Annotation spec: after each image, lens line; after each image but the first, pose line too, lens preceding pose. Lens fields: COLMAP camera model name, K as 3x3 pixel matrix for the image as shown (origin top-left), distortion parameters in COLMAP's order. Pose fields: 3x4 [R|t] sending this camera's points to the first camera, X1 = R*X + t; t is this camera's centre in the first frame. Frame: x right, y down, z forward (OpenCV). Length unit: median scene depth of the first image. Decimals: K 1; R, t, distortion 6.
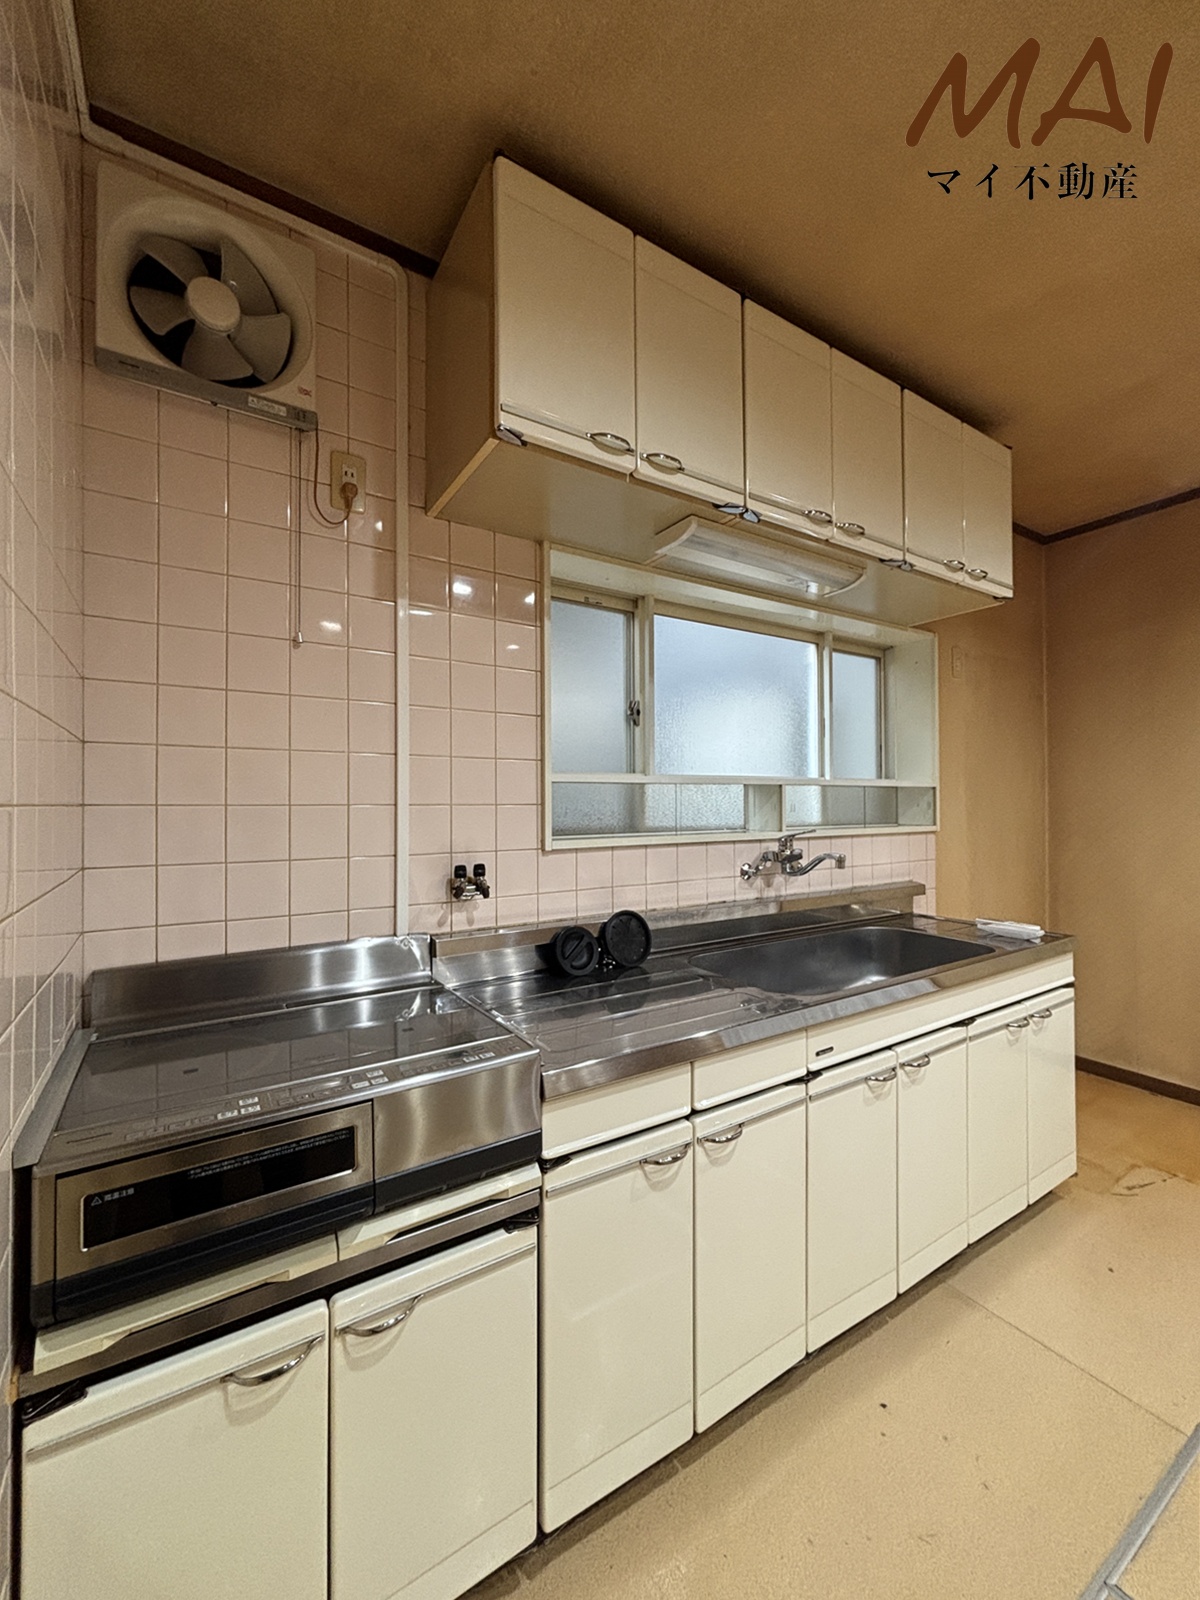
lens RADIAL K [[654.2, 0, 600.0], [0, 654.2, 800.0], [0, 0, 1]] dist [0.001065, 0.000201]
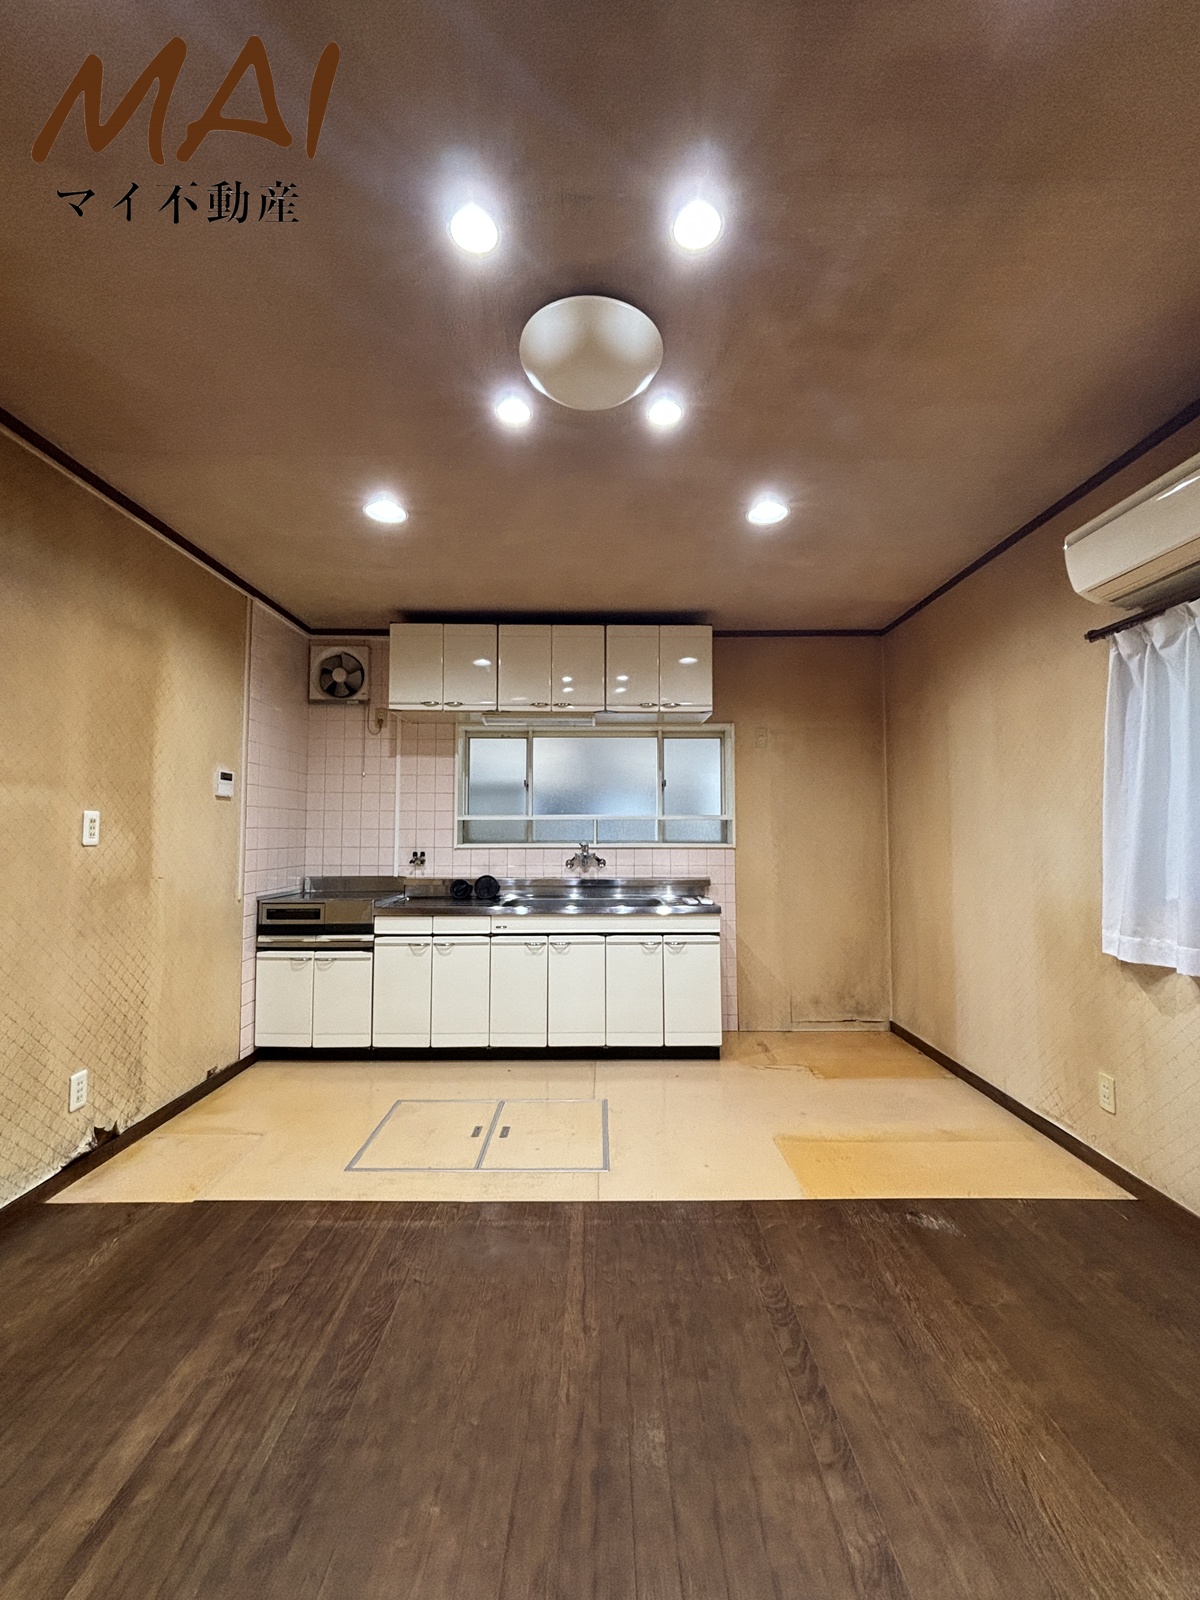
lens RADIAL K [[644.3, 0, 600.0], [0, 644.3, 800.0], [0, 0, 1]] dist [-0.001862, 0.000134]
pose [[0.851961, -0.021375, -0.523169, 2.027372], [-0.001508, 0.999062, -0.043275, 0.000390], [0.523603, 0.037657, 0.851130, -0.953970]]
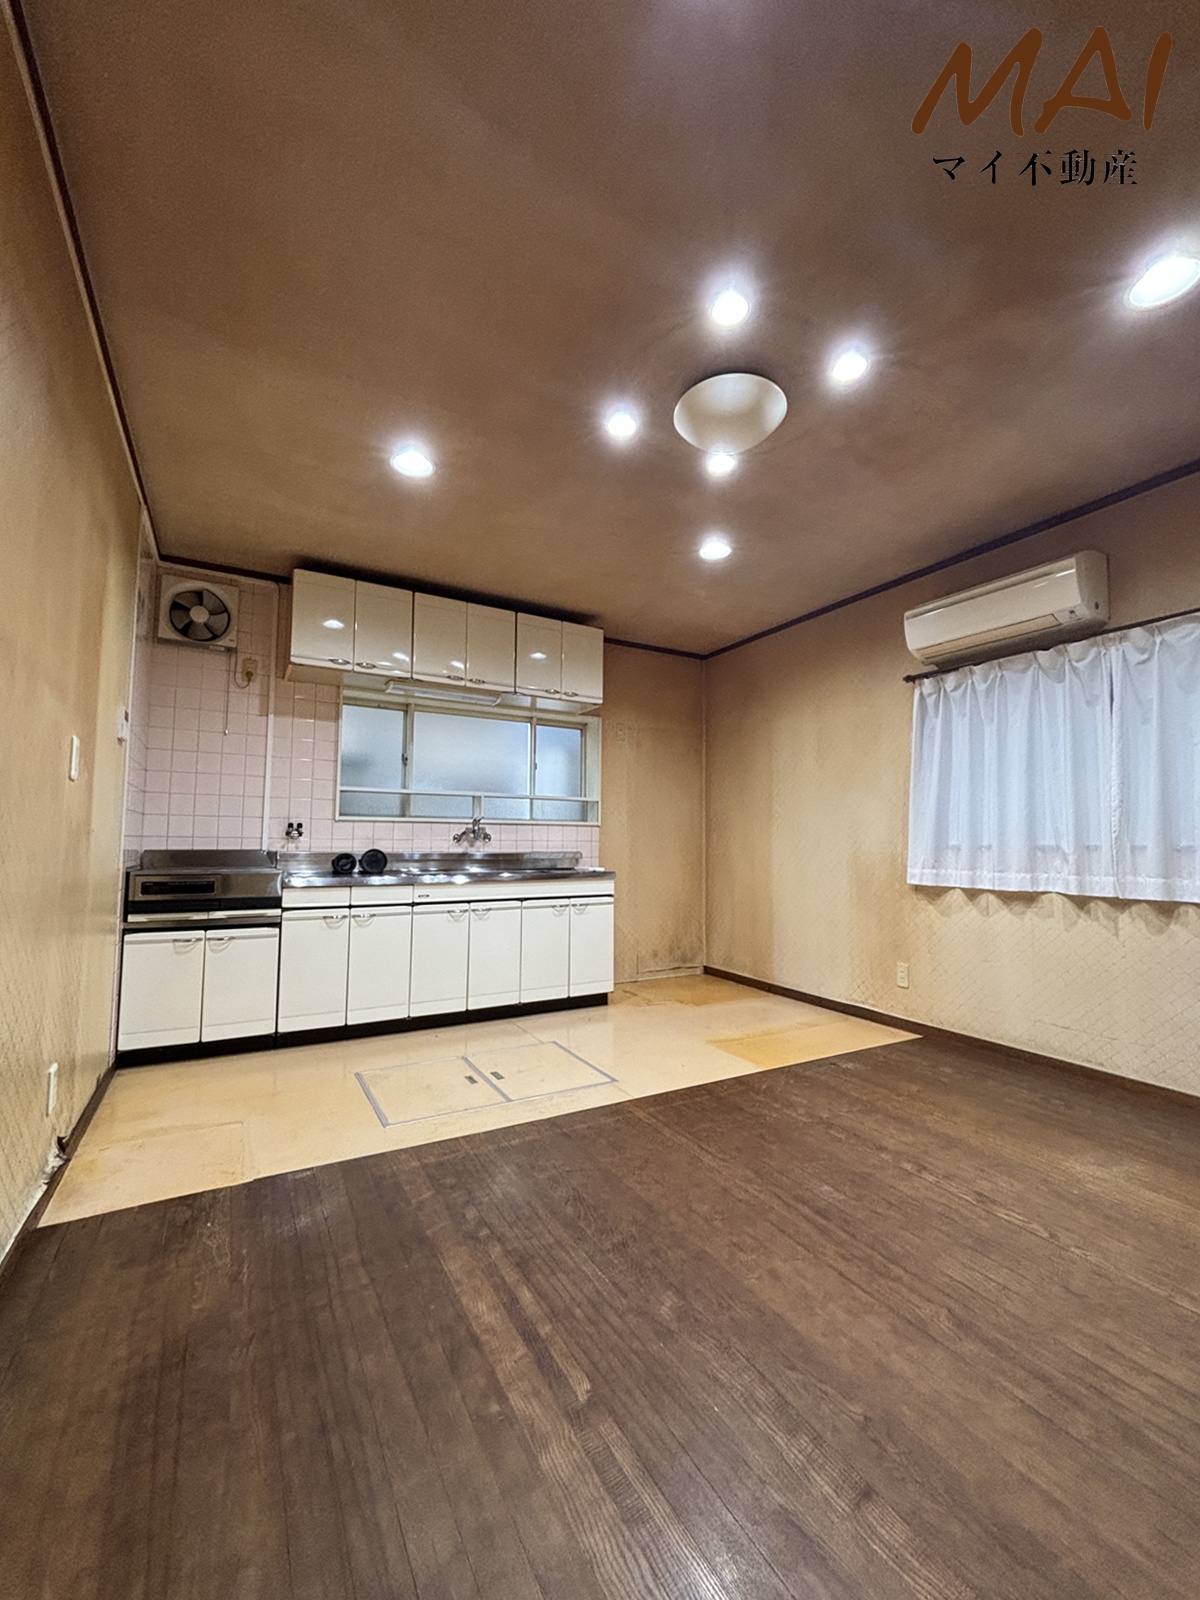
lens RADIAL K [[654.2, 0, 600.0], [0, 654.2, 800.0], [0, 0, 1]] dist [-0.004735, -0.000167]
pose [[0.998758, 0.012020, -0.048348, 1.166001], [-0.014803, 0.998229, -0.057625, 0.153974], [0.047570, 0.058269, 0.997167, -1.523896]]
